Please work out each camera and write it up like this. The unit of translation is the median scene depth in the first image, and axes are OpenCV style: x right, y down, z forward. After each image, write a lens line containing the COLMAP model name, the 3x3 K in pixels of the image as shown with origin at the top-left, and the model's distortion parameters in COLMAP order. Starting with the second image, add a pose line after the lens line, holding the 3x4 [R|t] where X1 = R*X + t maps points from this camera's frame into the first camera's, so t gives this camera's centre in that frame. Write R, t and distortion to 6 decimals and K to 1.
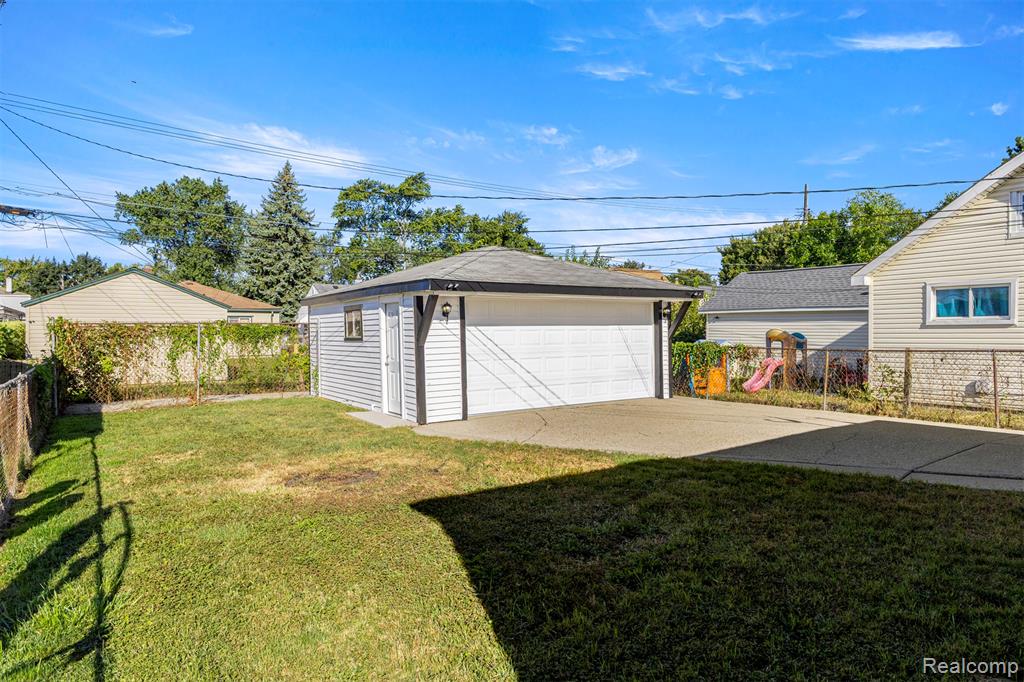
lens RADIAL K [[604.7, 0, 511.5], [0, 604.7, 337.5], [0, 0, 1]] dist [-0.009522, -0.001503]
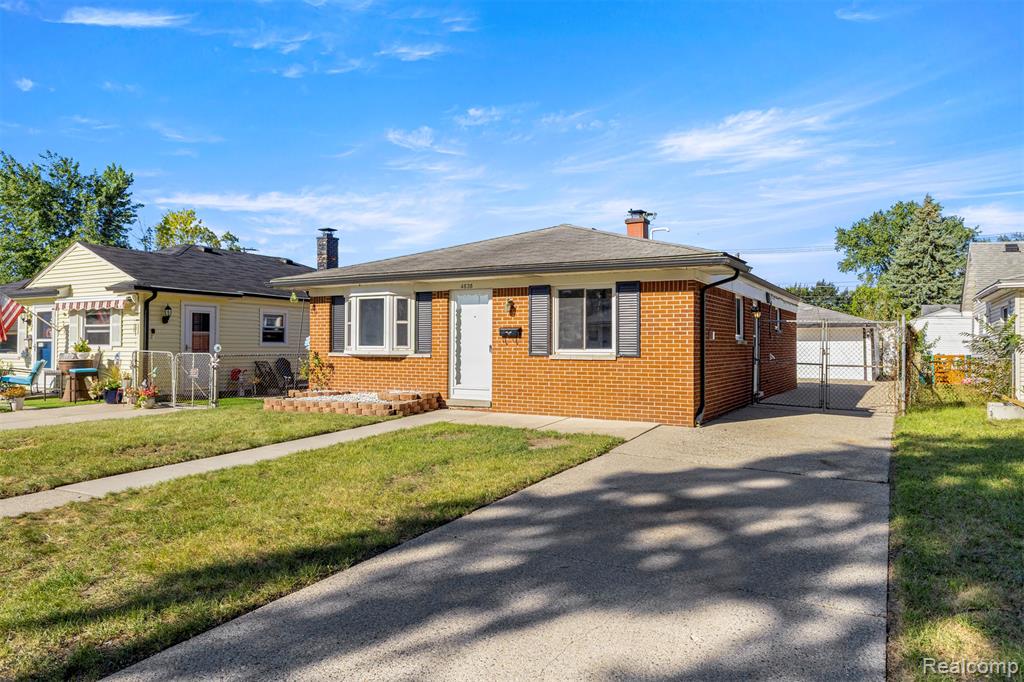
lens RADIAL K [[693.7, 0, 511.2], [0, 693.7, 343.6], [0, 0, 1]] dist [-0.001019, -0.001865]
pose [[0.433921, 0.002700, -0.900947, 0.468521], [-0.018332, 0.999815, -0.005833, 0.005562], [0.900764, 0.019047, 0.433890, -0.253297]]
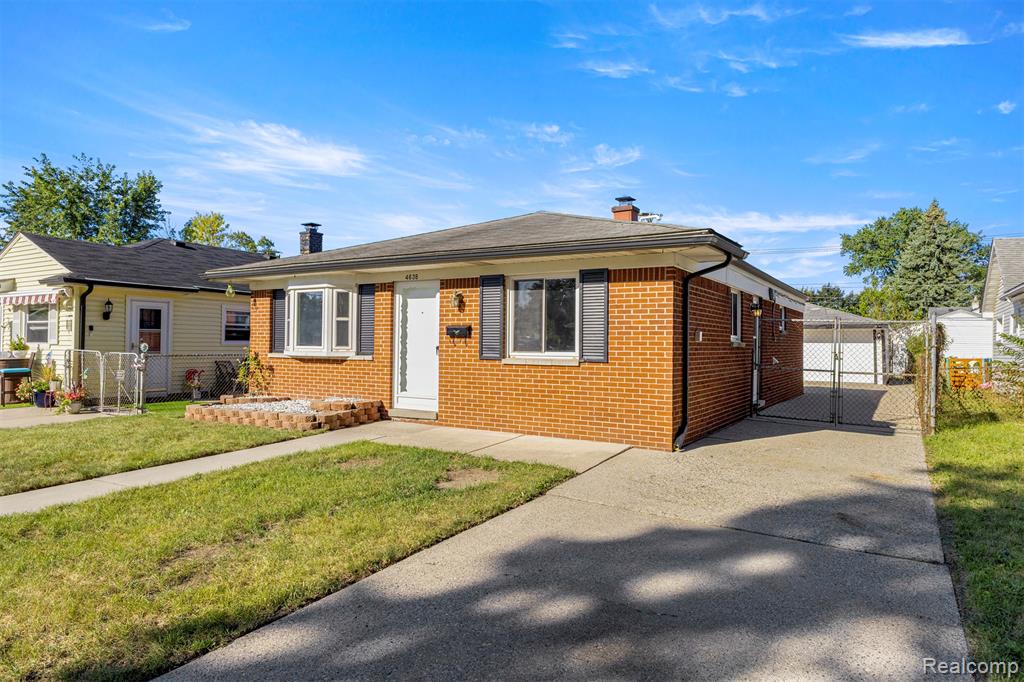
lens RADIAL K [[640.2, 0, 514.1], [0, 640.2, 343.8], [0, 0, 1]] dist [-0.002577, -0.000488]
pose [[0.403989, 0.006880, -0.914738, 0.424596], [-0.024539, 0.999693, -0.003318, 0.004001], [0.914435, 0.023788, 0.404034, -0.204966]]
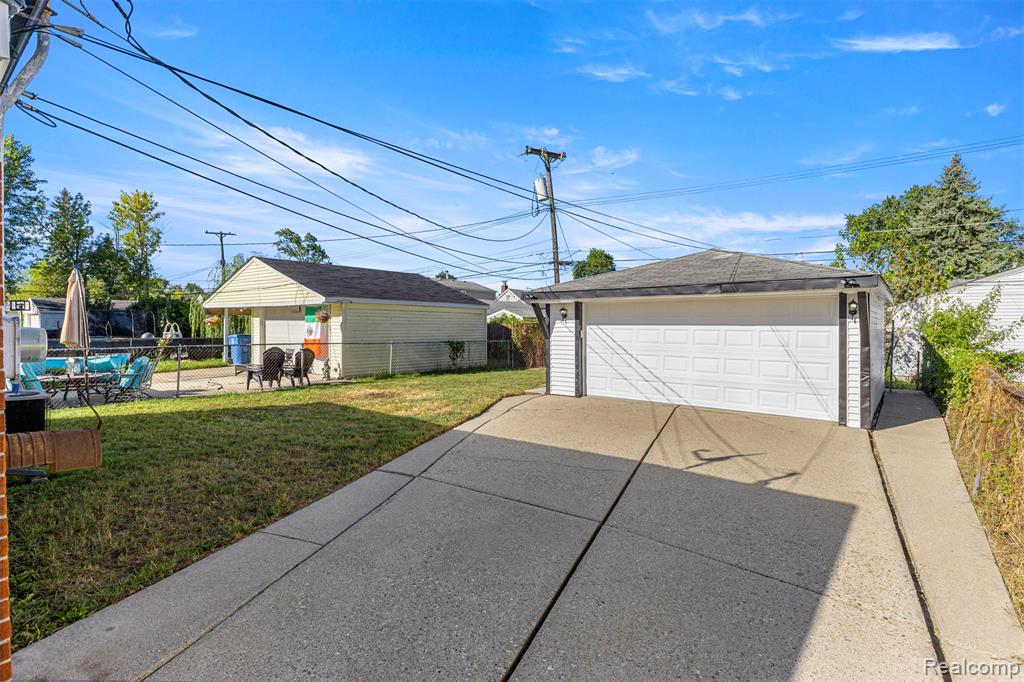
lens RADIAL K [[497.4, 0, 514.1], [0, 497.4, 344.1], [0, 0, 1]] dist [-0.001360, -0.001005]
pose [[0.286918, 0.042286, -0.957021, 0.194335], [-0.023632, 0.999034, 0.037057, -0.003060], [0.957663, 0.011984, 0.287641, 0.121525]]
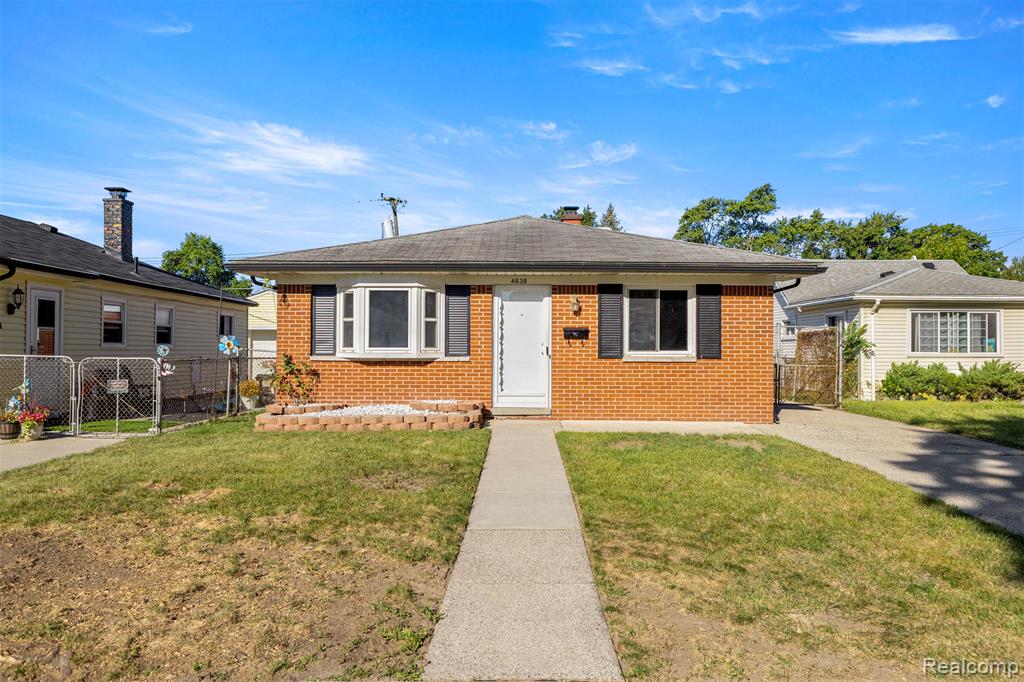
lens RADIAL K [[803.2, 0, 515.0], [0, 803.2, 338.6], [0, 0, 1]] dist [-0.000851, -0.005380]
pose [[0.819998, -0.001116, -0.572365, 0.374175], [-0.015013, 0.999612, -0.023457, 0.008740], [0.572169, 0.027827, 0.819664, -0.386040]]
